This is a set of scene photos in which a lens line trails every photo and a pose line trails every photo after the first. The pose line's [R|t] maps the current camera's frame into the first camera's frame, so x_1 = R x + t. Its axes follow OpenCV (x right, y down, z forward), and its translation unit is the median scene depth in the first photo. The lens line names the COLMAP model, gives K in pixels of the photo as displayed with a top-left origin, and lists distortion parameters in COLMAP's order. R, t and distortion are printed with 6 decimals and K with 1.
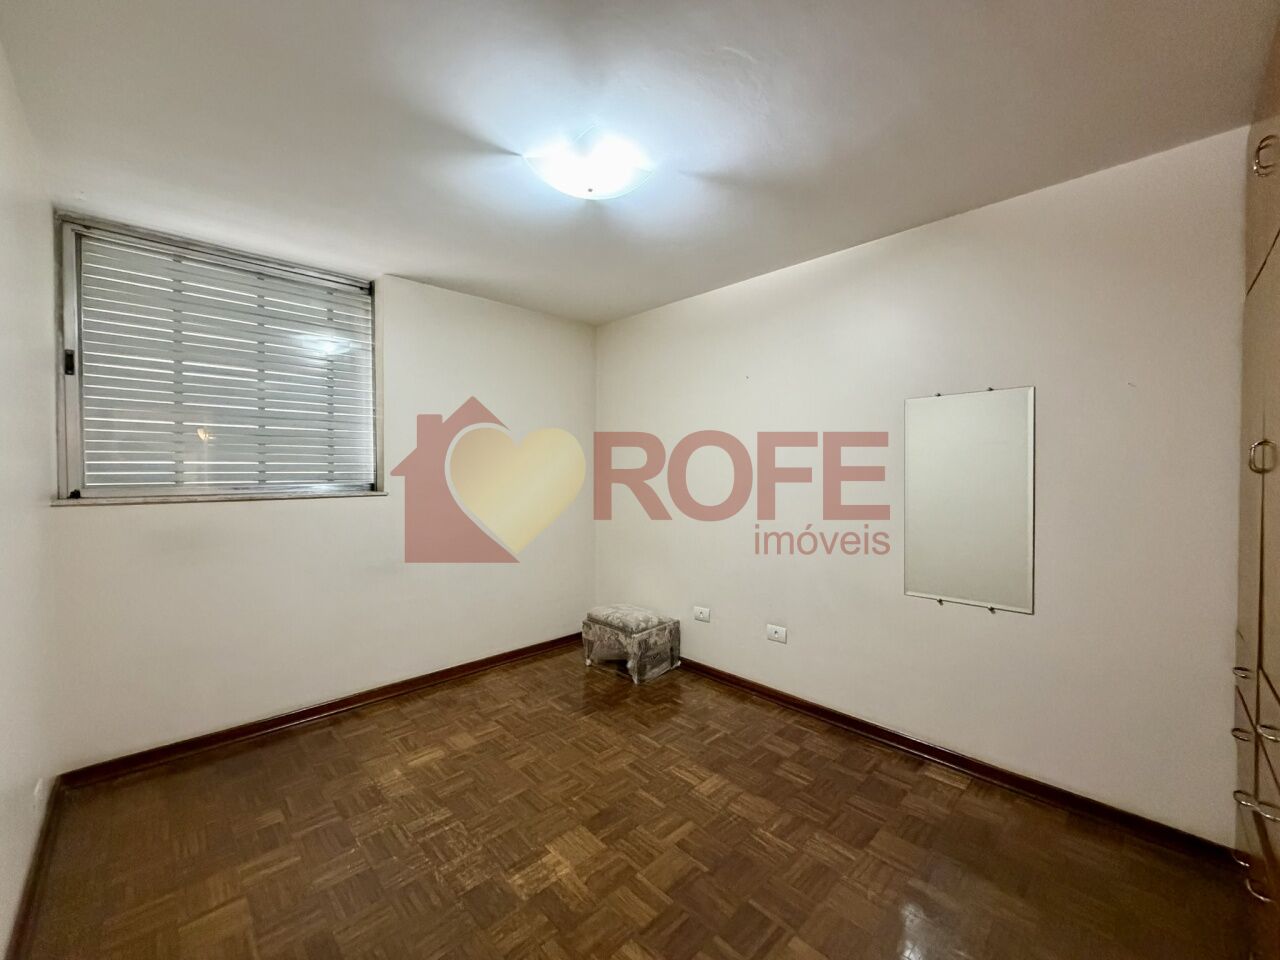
lens RADIAL K [[510.5, 0, 634.8], [0, 510.5, 479.9], [0, 0, 1]] dist [0.000611, 0.000199]
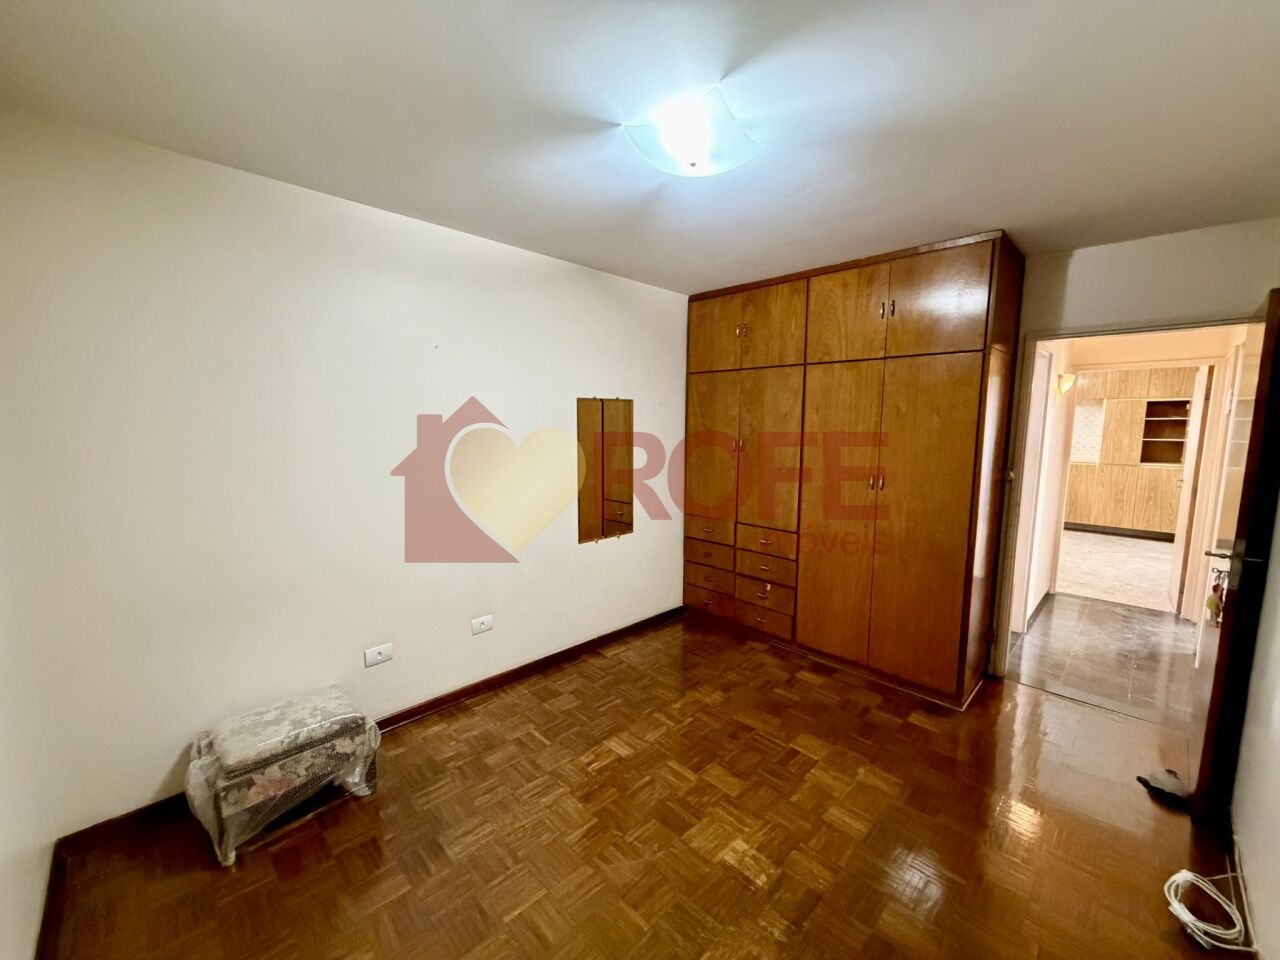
lens RADIAL K [[510.5, 0, 637.4], [0, 510.5, 478.7], [0, 0, 1]] dist [0.000611, 0.000199]
pose [[0.002762, -0.117919, 0.993019, -0.888147], [0.016524, 0.992893, 0.117858, -0.114614], [-0.999860, 0.016083, 0.004691, 0.944565]]
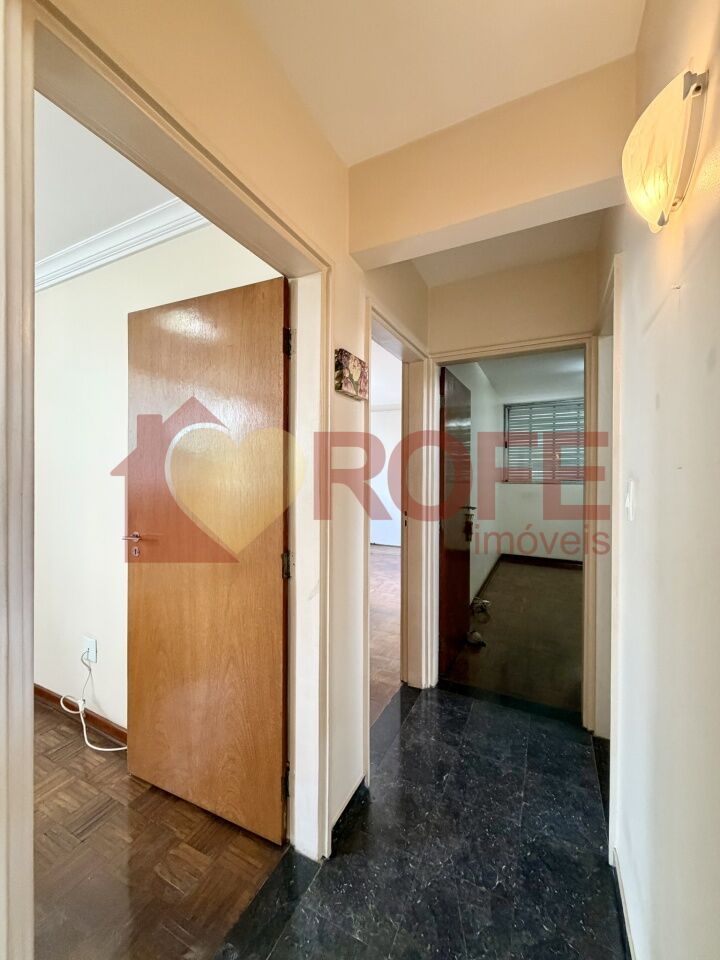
lens RADIAL K [[382.9, 0, 357.7], [0, 382.9, 478.1], [0, 0, 1]] dist [0.000611, 0.000199]
pose [[0.329745, 0.006992, -0.944044, 0.934235], [-0.017603, 0.999844, 0.001257, 0.022876], [0.943906, 0.016204, 0.329817, -0.746017]]
